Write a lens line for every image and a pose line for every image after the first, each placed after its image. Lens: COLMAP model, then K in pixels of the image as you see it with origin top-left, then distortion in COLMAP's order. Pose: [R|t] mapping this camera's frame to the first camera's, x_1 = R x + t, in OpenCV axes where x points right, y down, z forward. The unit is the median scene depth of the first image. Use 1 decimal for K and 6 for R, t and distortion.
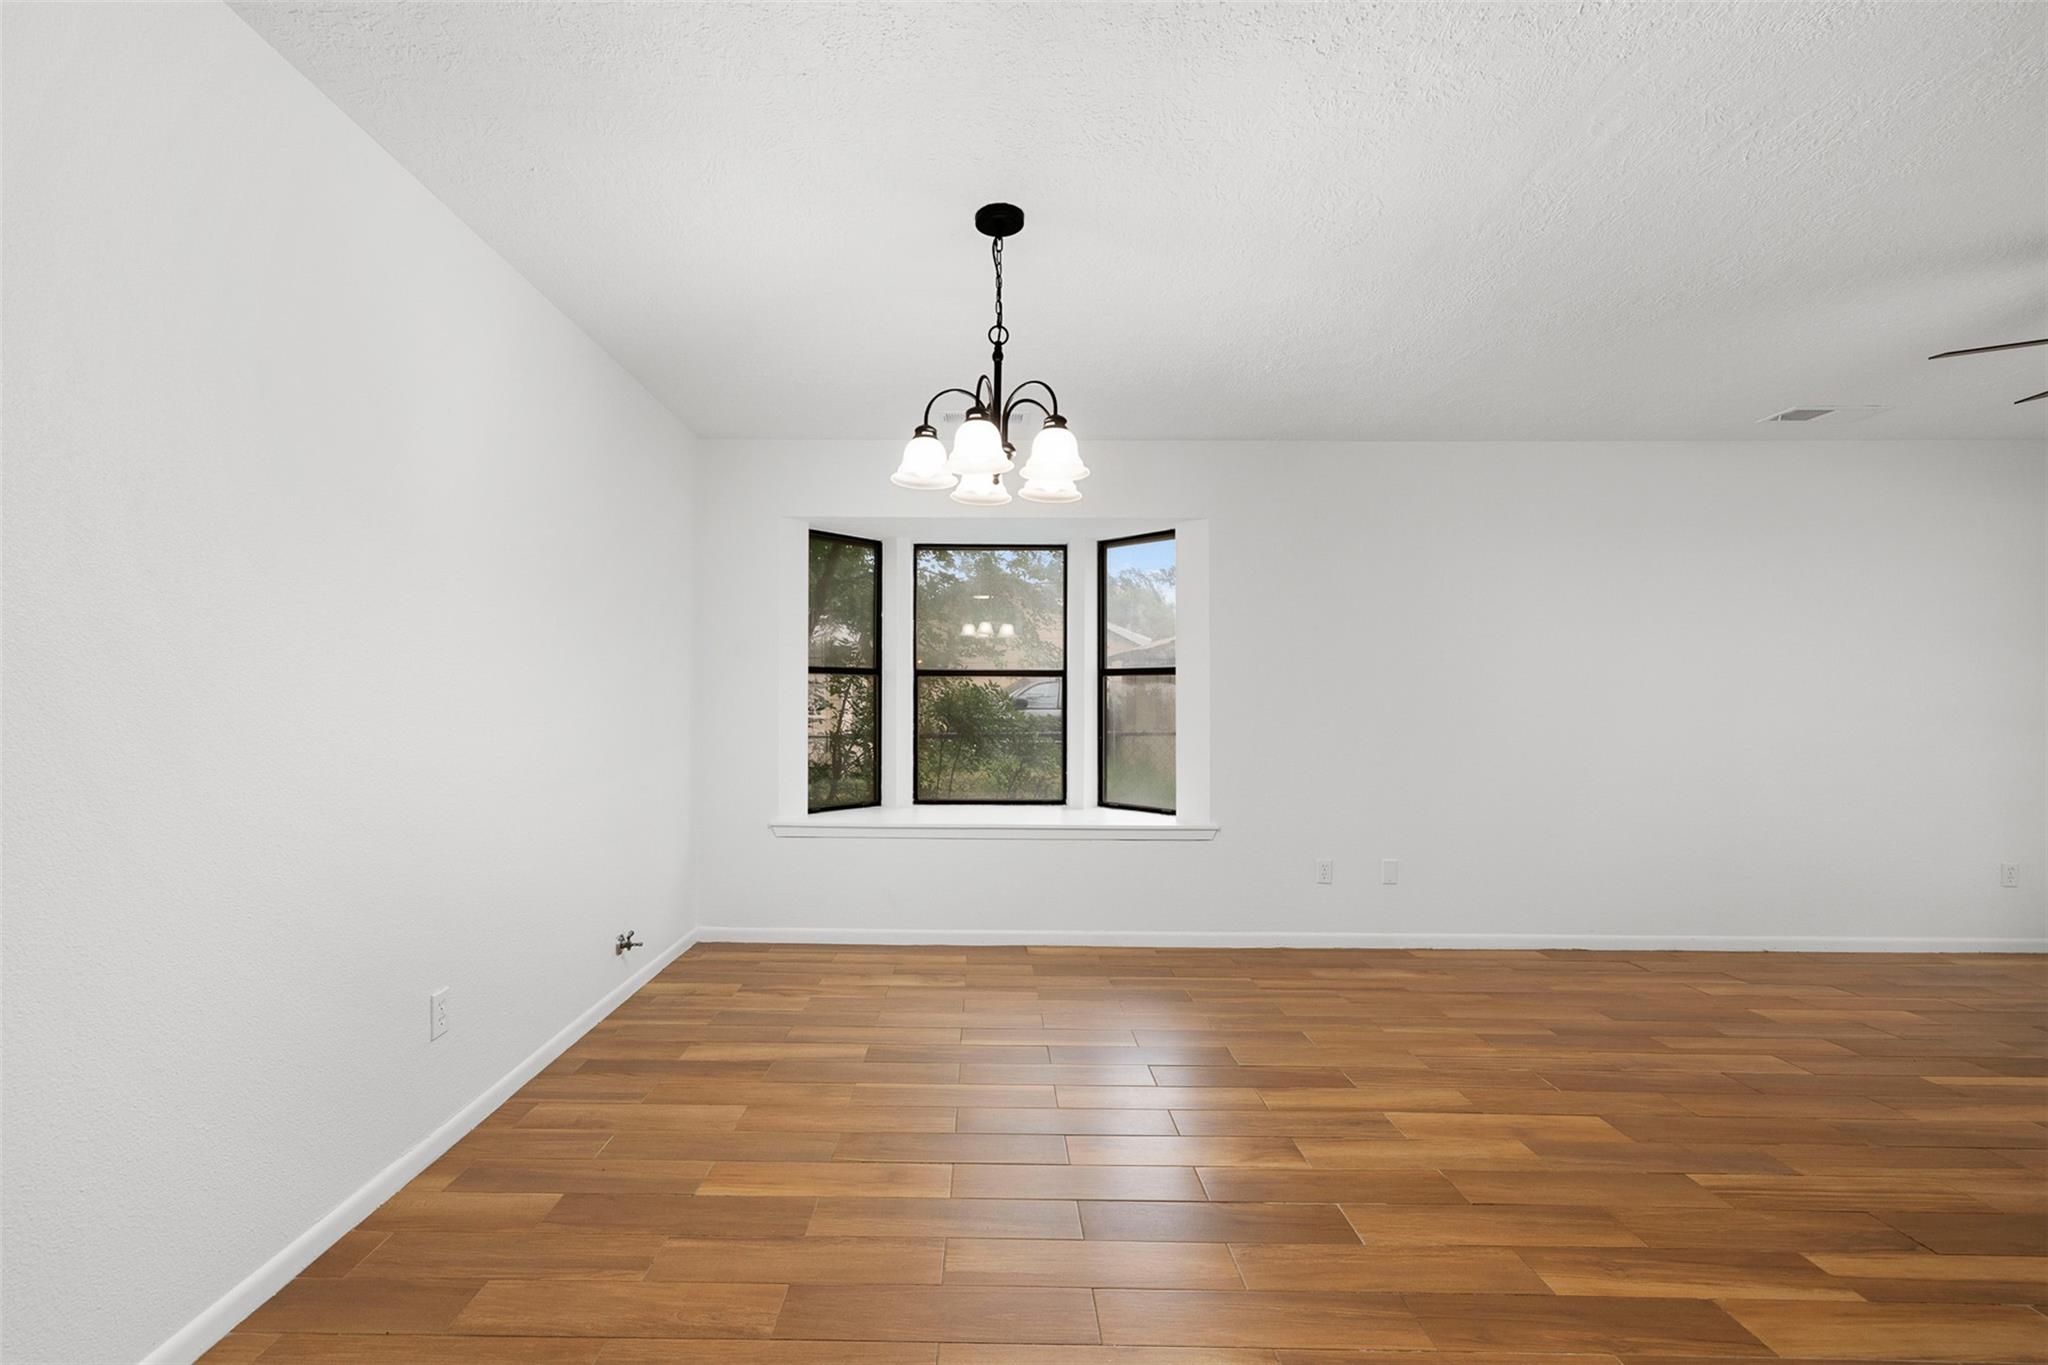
lens RADIAL K [[875.5, 0, 1006.7], [0, 875.5, 693.4], [0, 0, 1]] dist [-0.001334, -0.000113]
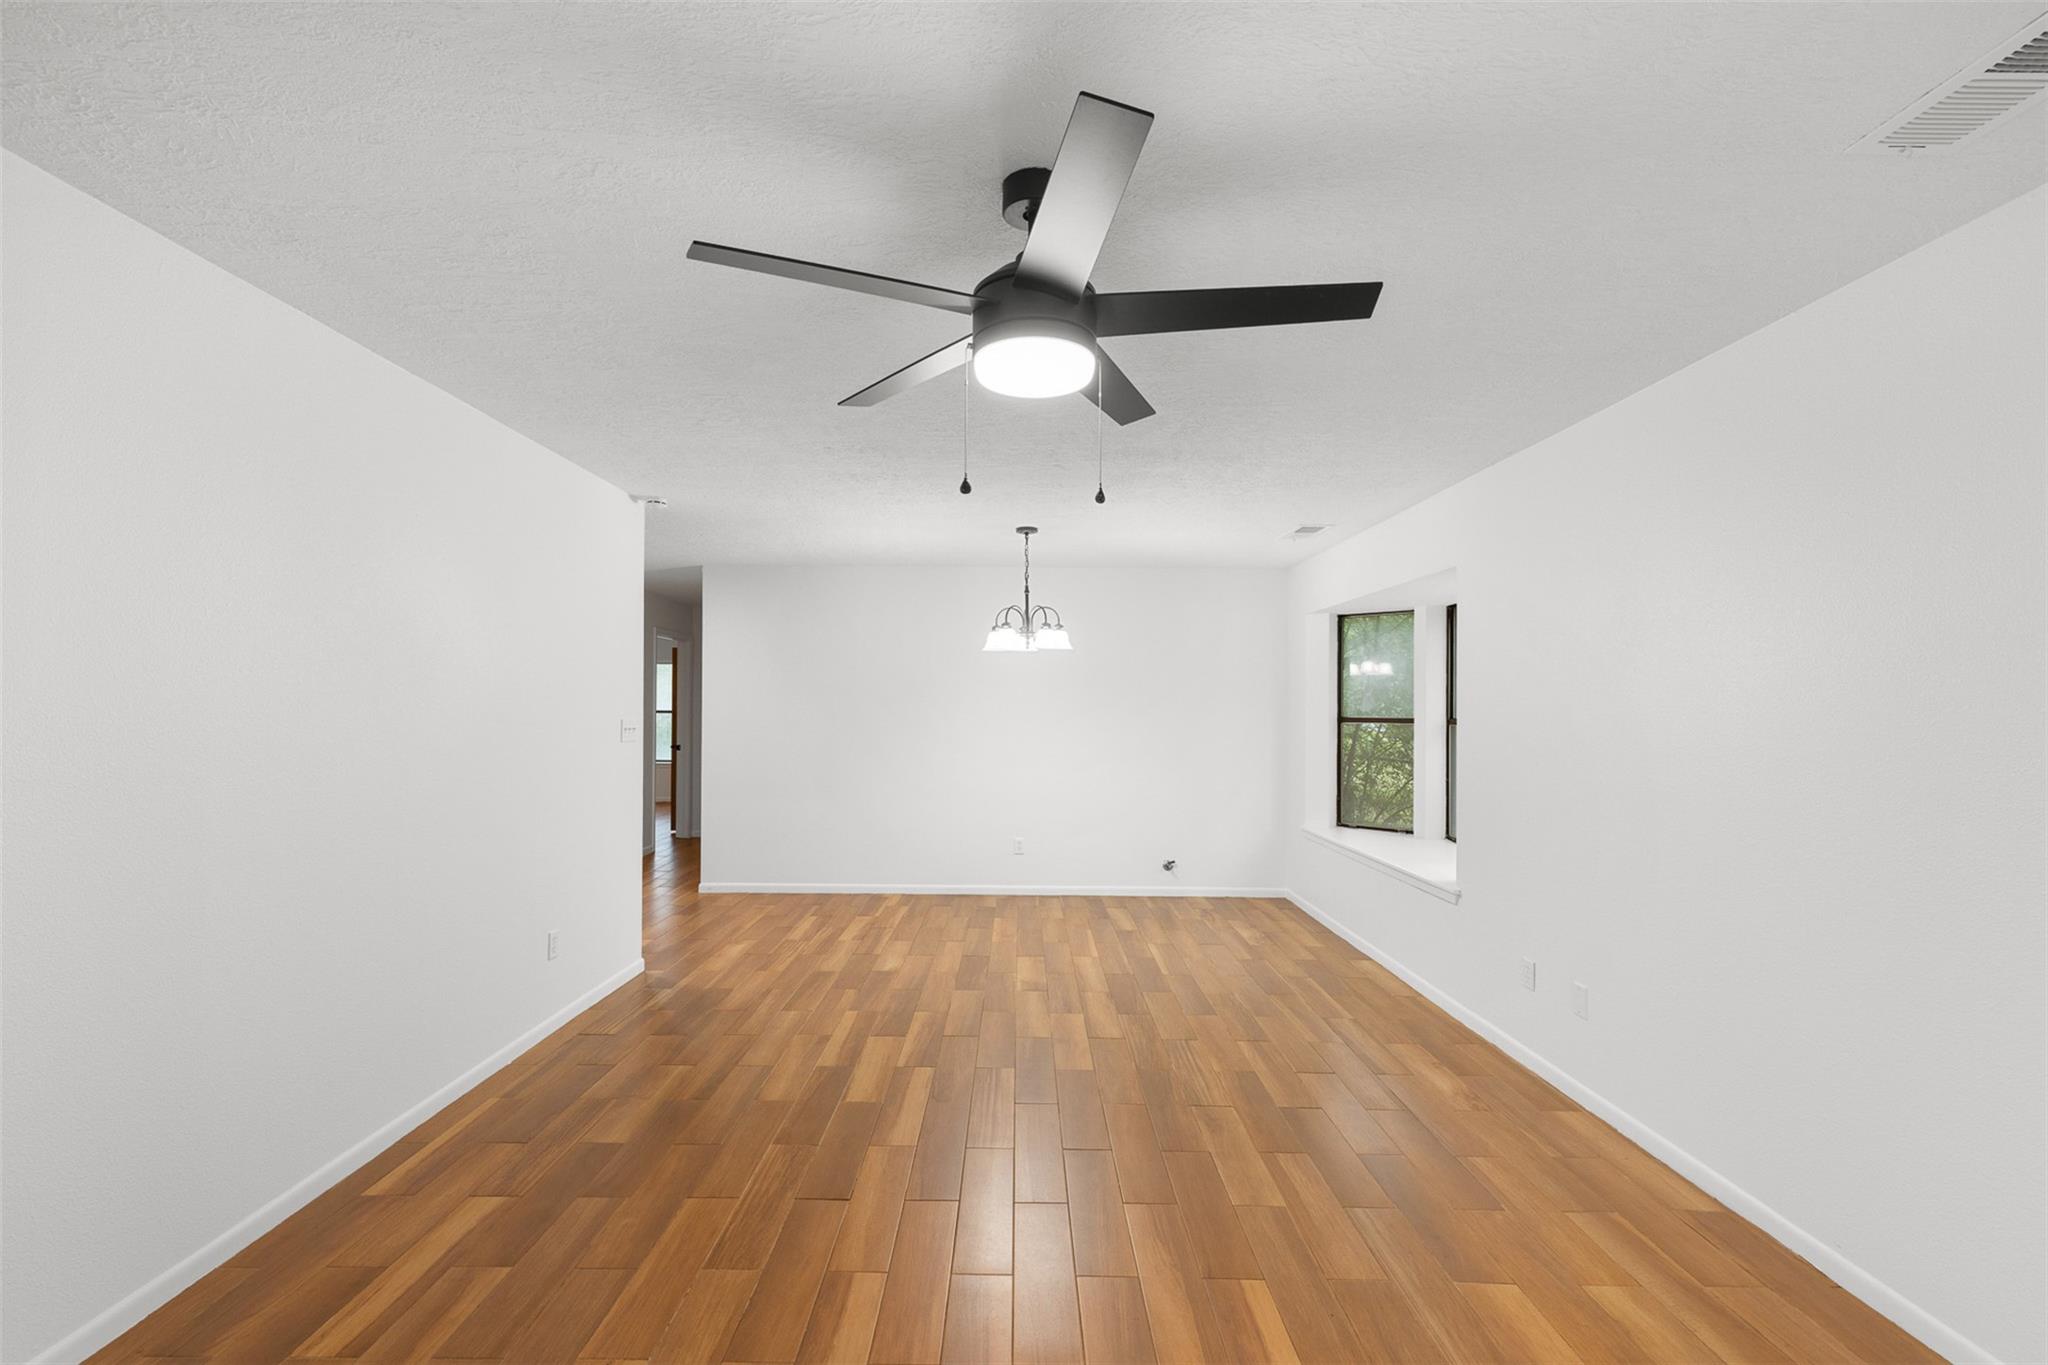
lens RADIAL K [[875.5, 0, 1014.6], [0, 875.5, 688.7], [0, 0, 1]] dist [-0.001334, -0.000113]
pose [[0.007116, -0.022138, -0.999730, 1.712631], [-0.002879, 0.999750, -0.022159, -0.074028], [0.999971, 0.003036, 0.007050, 0.710810]]
